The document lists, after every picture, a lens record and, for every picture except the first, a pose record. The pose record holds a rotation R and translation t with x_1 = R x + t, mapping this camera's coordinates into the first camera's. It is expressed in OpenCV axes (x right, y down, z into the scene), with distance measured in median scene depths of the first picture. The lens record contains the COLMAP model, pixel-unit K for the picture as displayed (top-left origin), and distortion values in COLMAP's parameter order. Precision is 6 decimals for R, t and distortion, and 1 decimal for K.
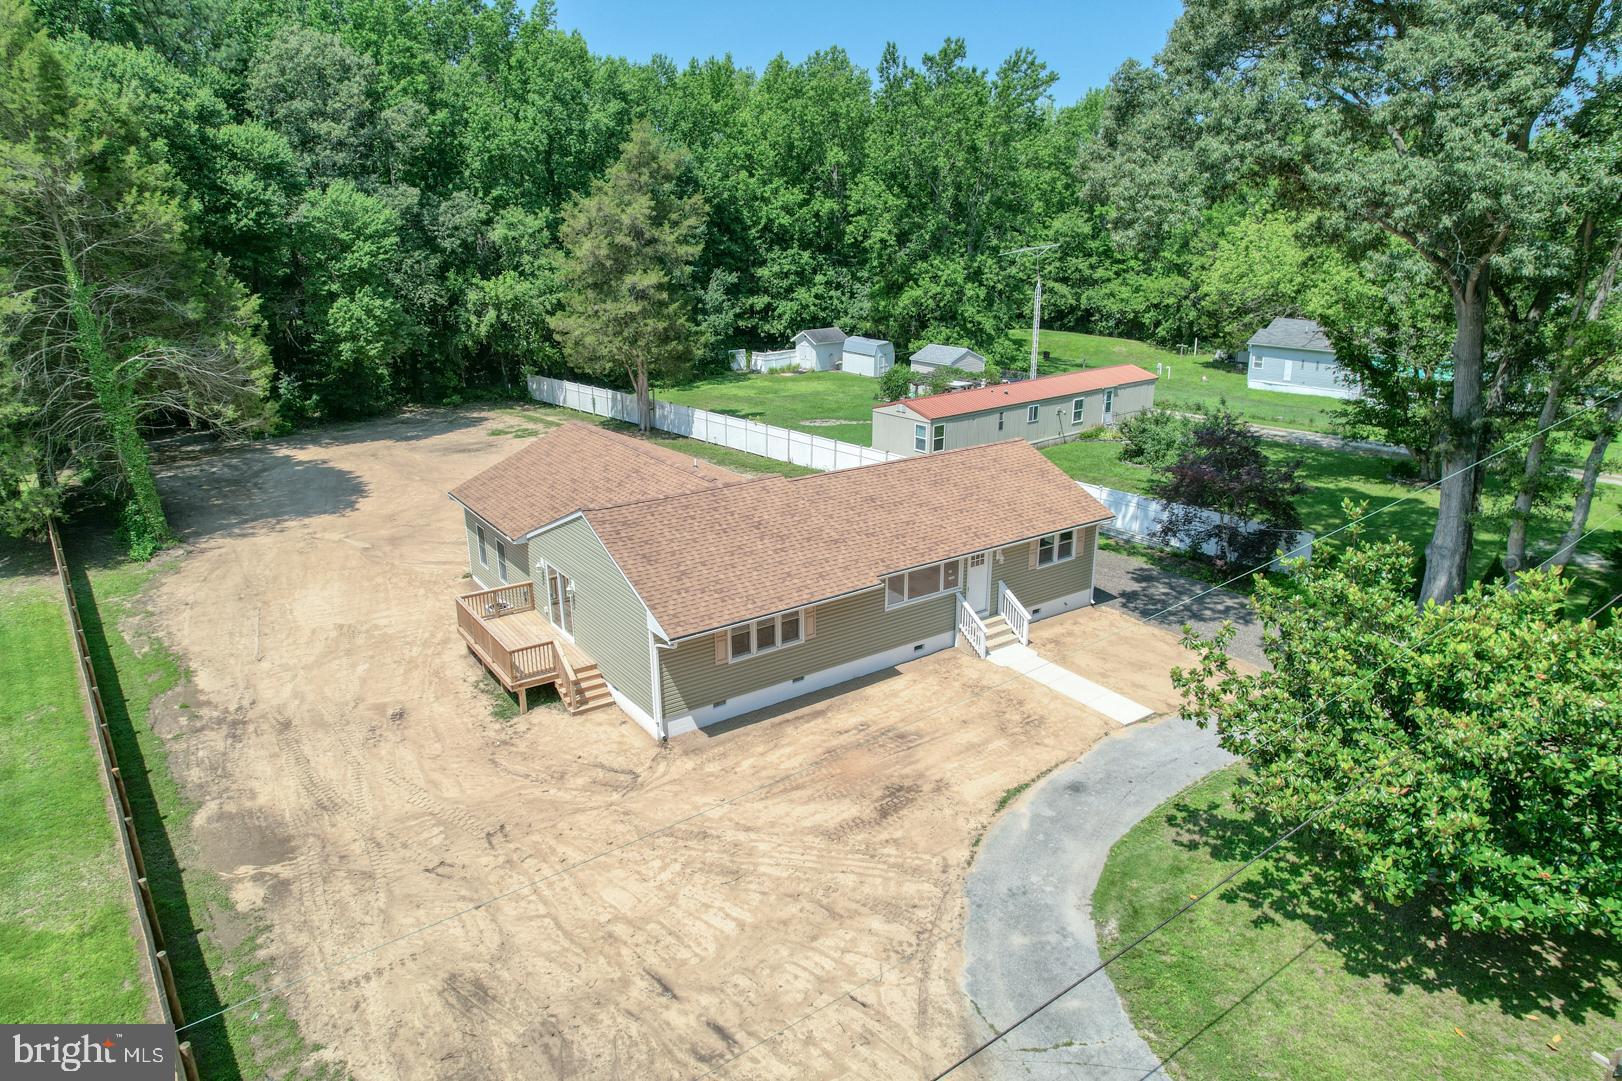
lens RADIAL K [[1034.6, 0, 810.5], [0, 1034.6, 531.9], [0, 0, 1]] dist [-0.028762, 0.010787]
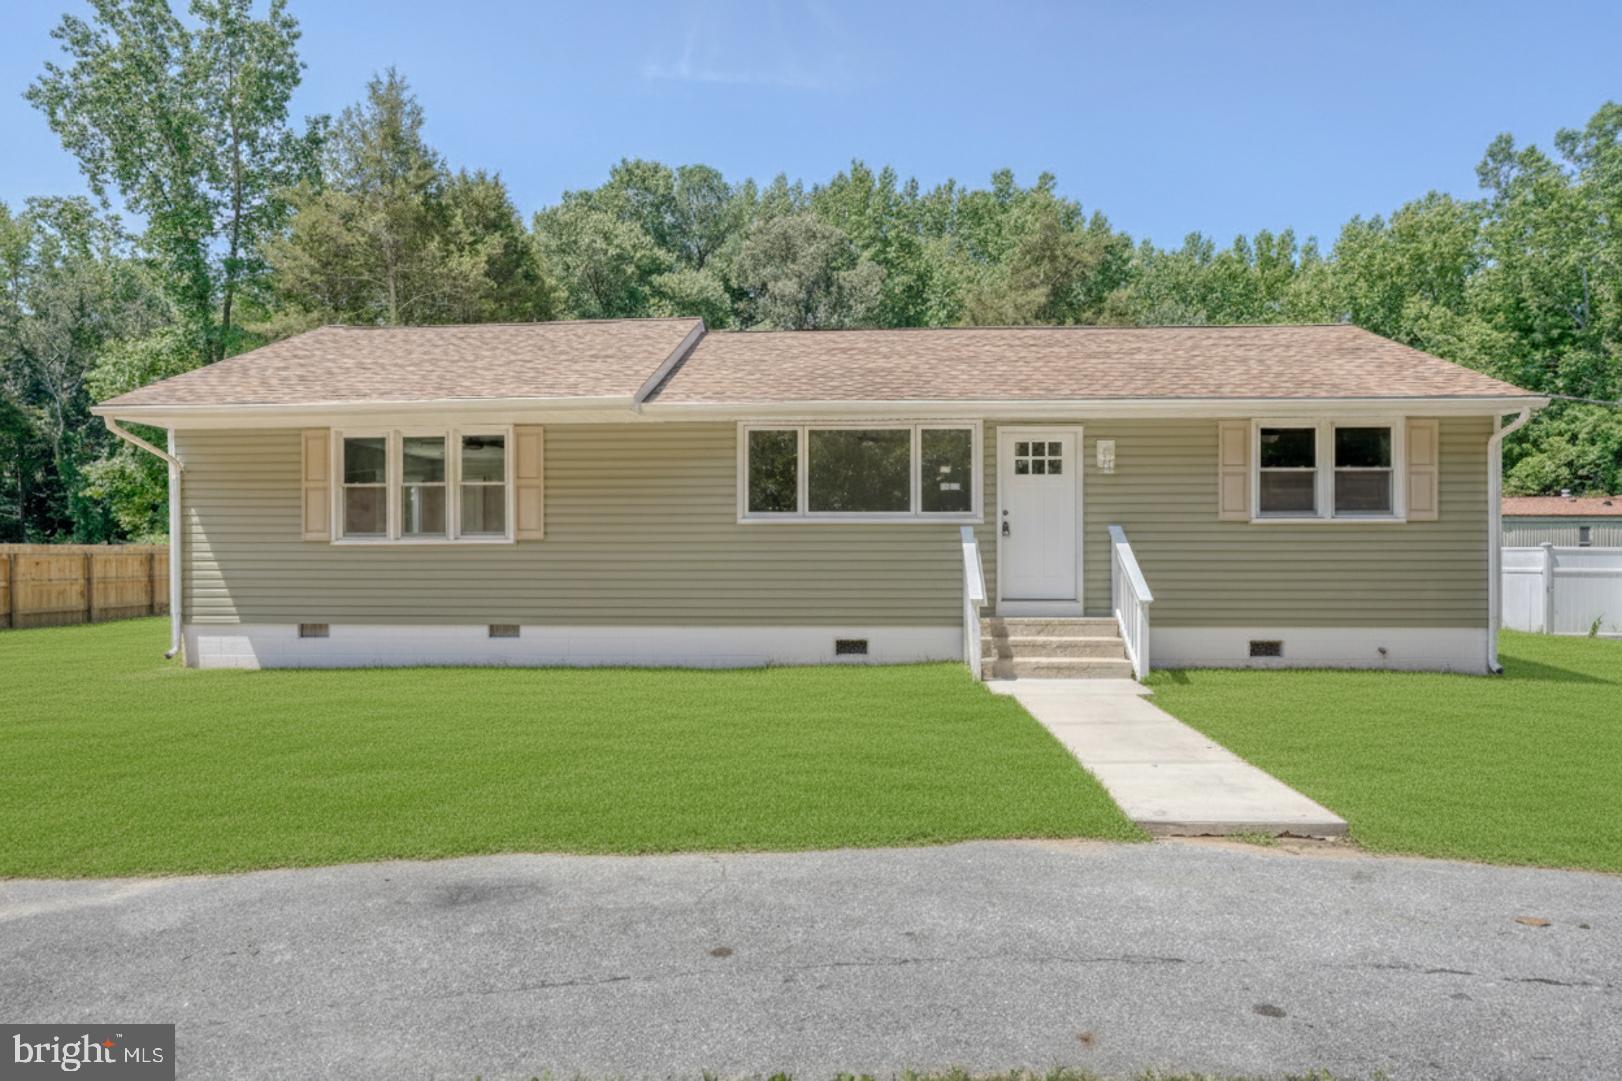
lens RADIAL K [[945.9, 0, 815.9], [0, 945.9, 541.2], [0, 0, 1]] dist [0.000940, 0.005148]
pose [[0.788925, 0.012425, -0.614364, 0.316375], [-0.186671, 0.957393, -0.220348, 0.153766], [0.585450, 0.288522, 0.757630, 0.677230]]
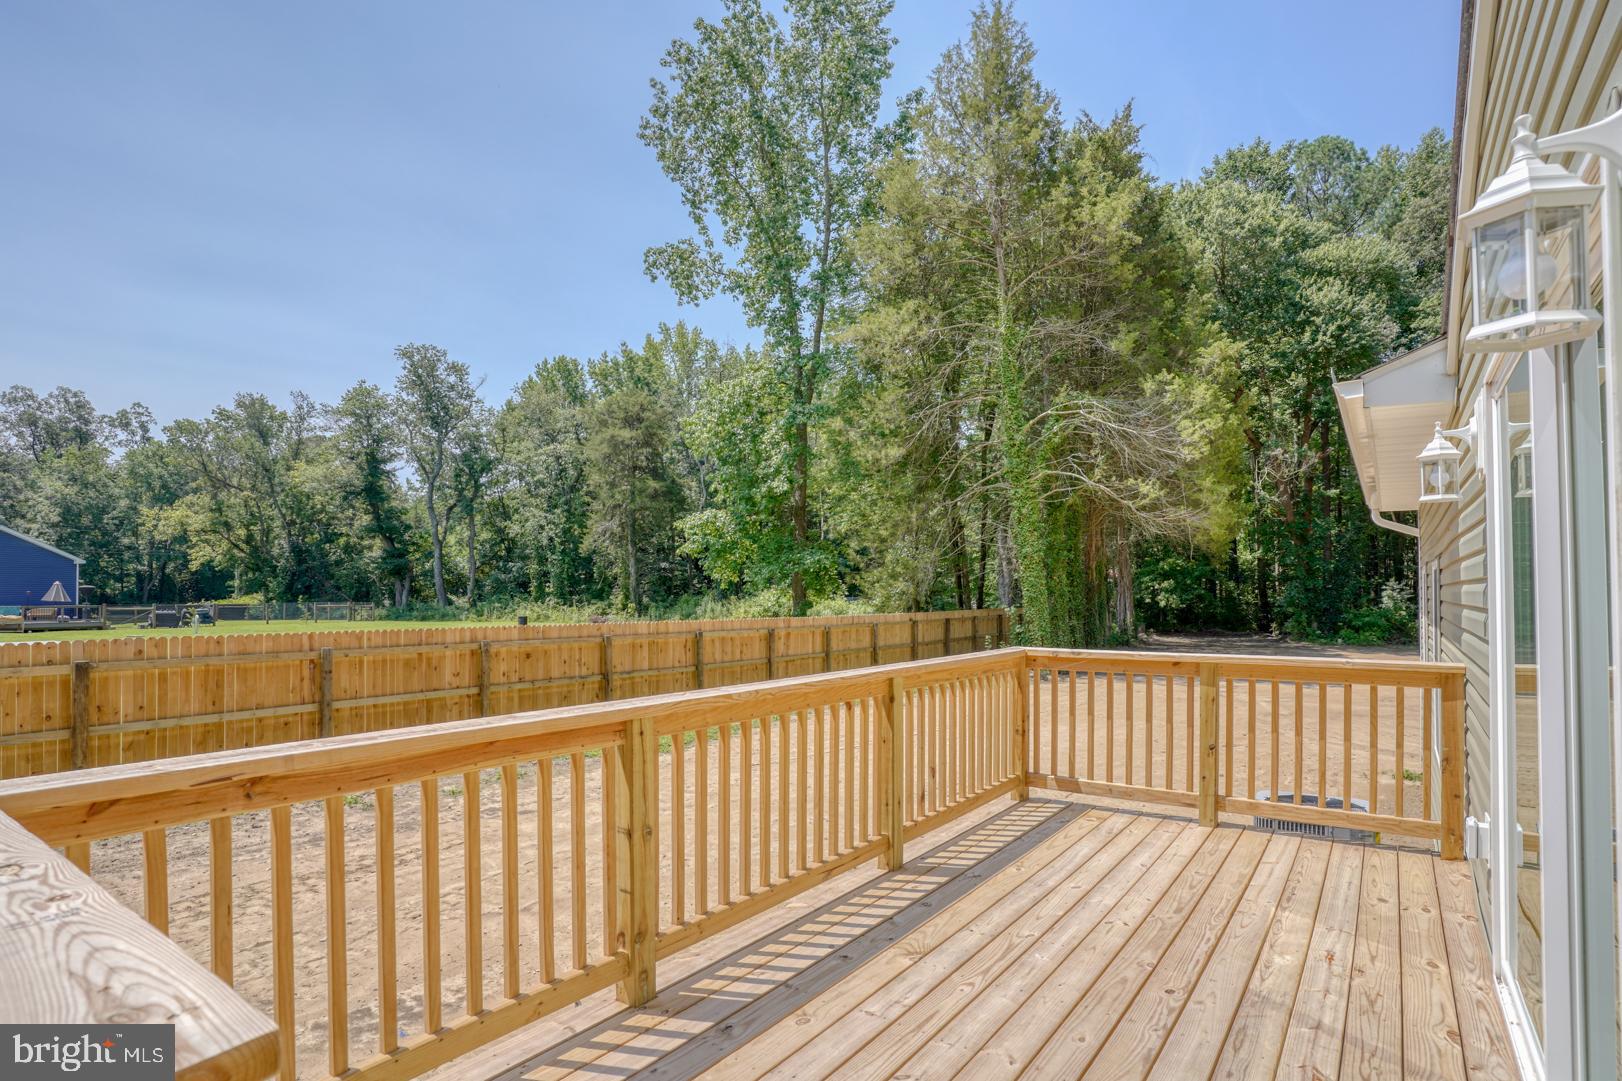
lens RADIAL K [[826.0, 0, 811.0], [0, 826.0, 537.3], [0, 0, 1]] dist [-0.024168, -0.000005]
pose [[0.326716, -0.053036, -0.943633, -0.231735], [-0.284270, 0.946678, -0.151630, 0.088630], [0.901359, 0.317786, 0.294218, 0.885972]]
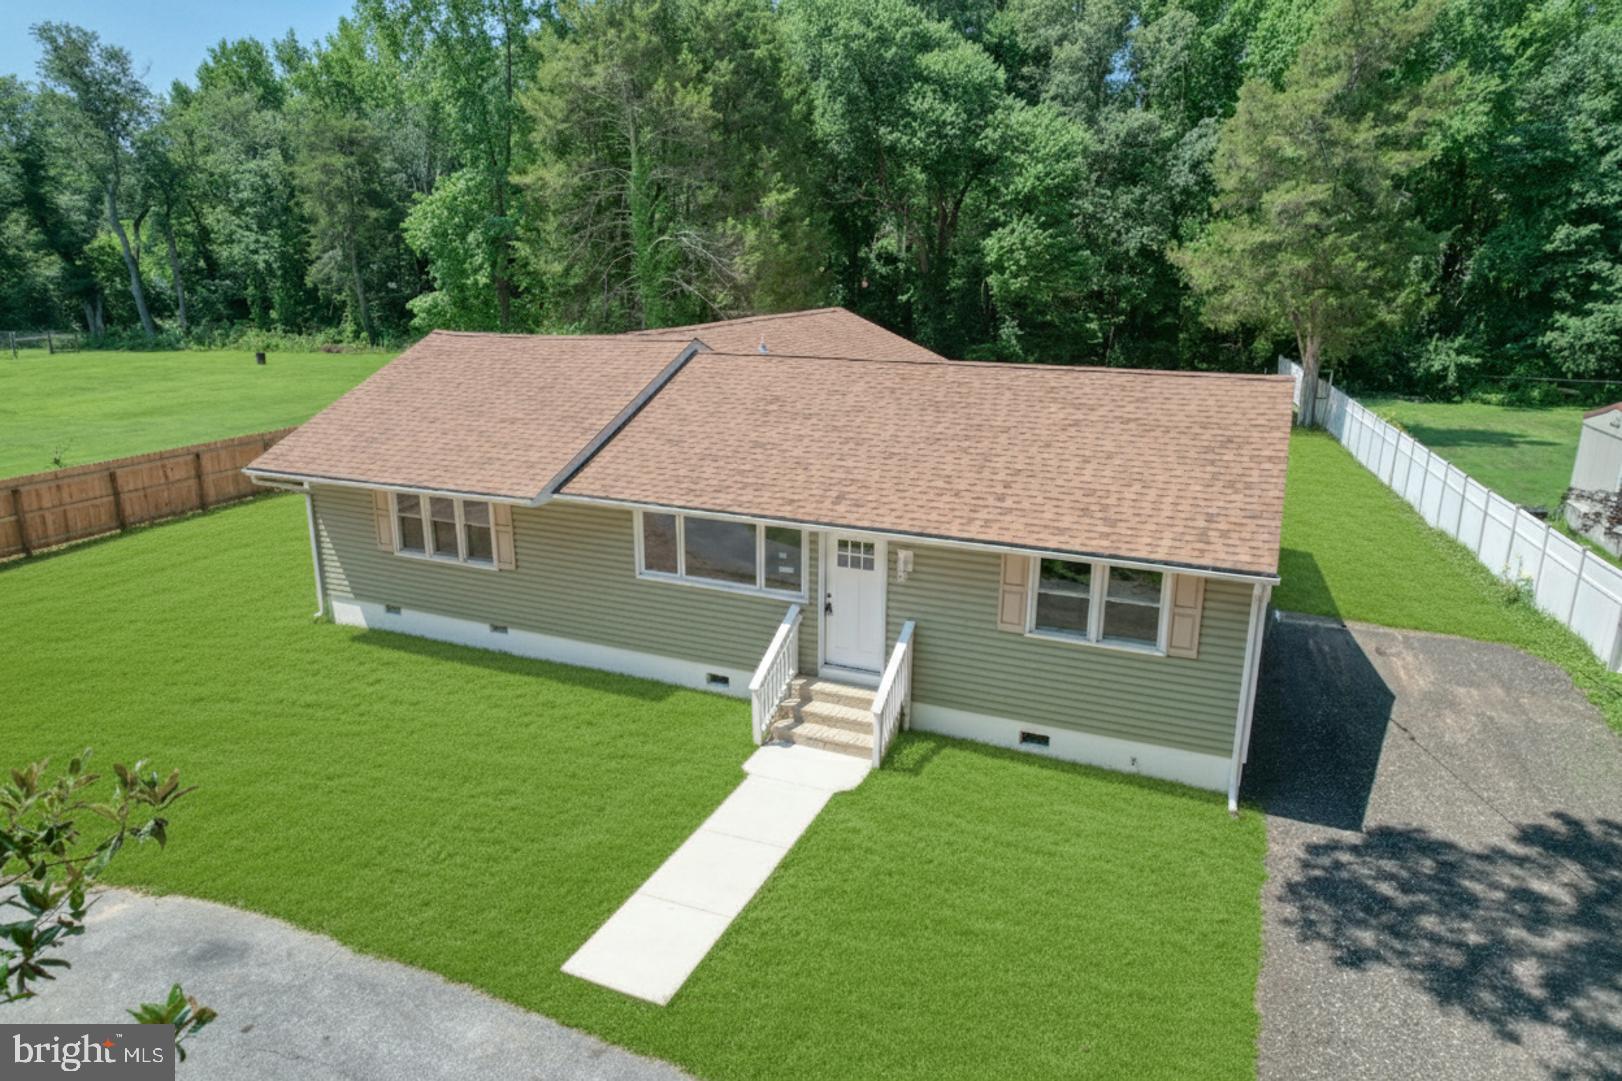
lens RADIAL K [[1008.5, 0, 814.5], [0, 1008.5, 544.0], [0, 0, 1]] dist [-0.031721, 0.005822]
pose [[0.515840, 0.240679, -0.822181, 0.518891], [-0.257113, 0.958976, 0.119410, -0.026189], [0.817191, 0.149797, 0.556560, 0.727414]]
